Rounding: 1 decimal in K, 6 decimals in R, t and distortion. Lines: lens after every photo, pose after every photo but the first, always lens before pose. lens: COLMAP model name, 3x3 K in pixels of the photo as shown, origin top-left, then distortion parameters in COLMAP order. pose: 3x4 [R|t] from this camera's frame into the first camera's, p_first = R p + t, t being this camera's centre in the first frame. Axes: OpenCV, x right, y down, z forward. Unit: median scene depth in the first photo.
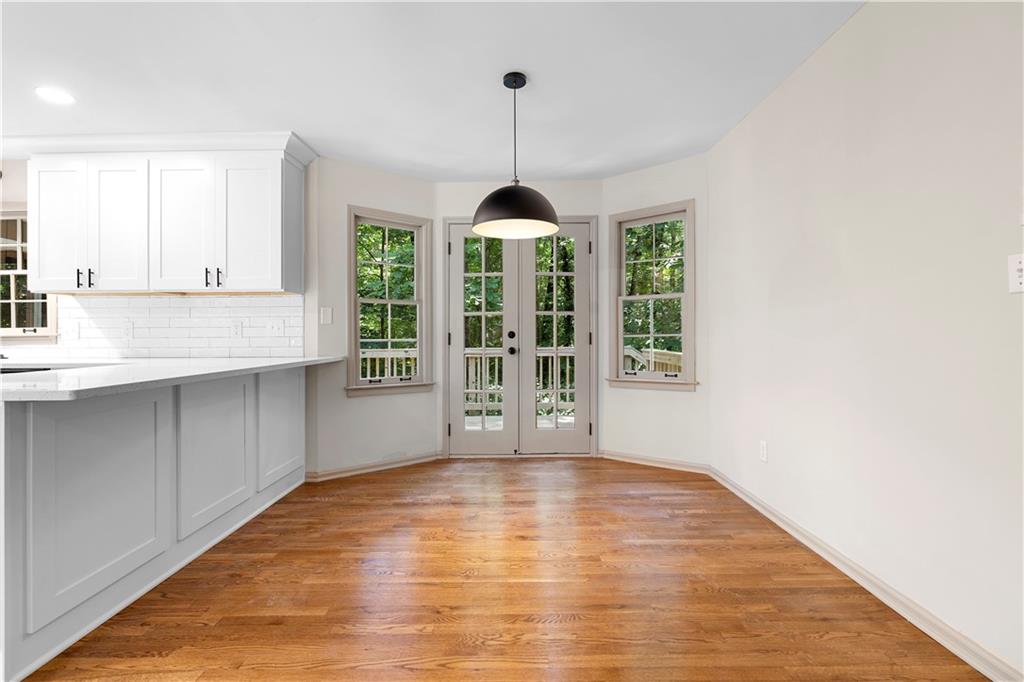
lens RADIAL K [[471.3, 0, 513.3], [0, 471.3, 335.7], [0, 0, 1]] dist [-0.004542, 0.000545]
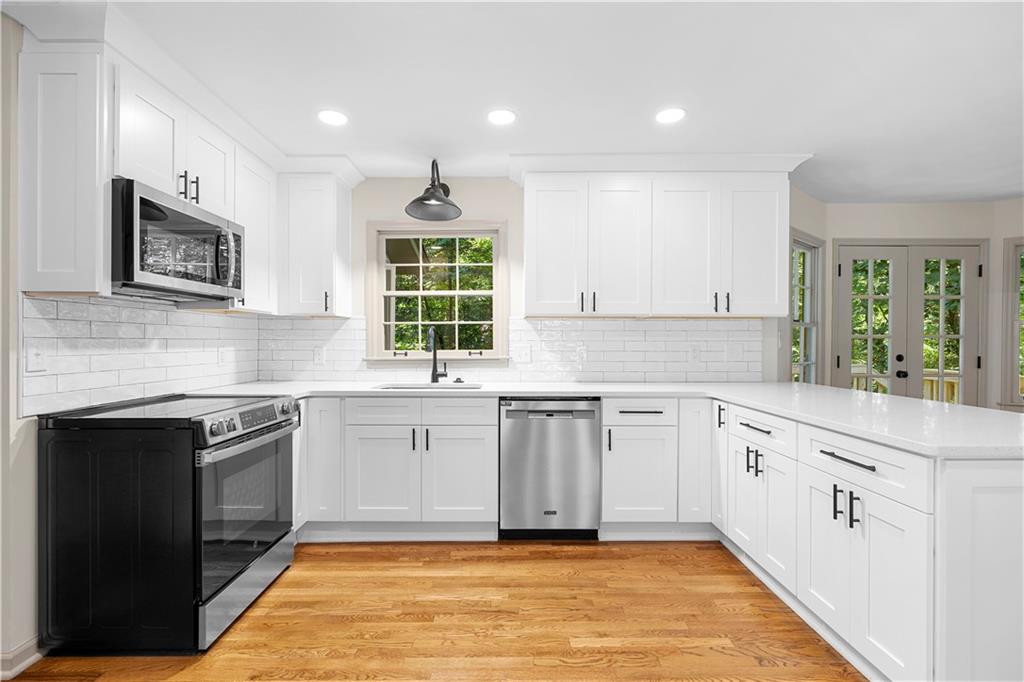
lens RADIAL K [[471.3, 0, 511.5], [0, 471.3, 345.6], [0, 0, 1]] dist [-0.004542, 0.000545]
pose [[0.999952, 0.007337, 0.006497, -0.962131], [-0.007346, 0.999972, 0.001287, -0.028260], [-0.006488, -0.001335, 0.999978, 0.026088]]
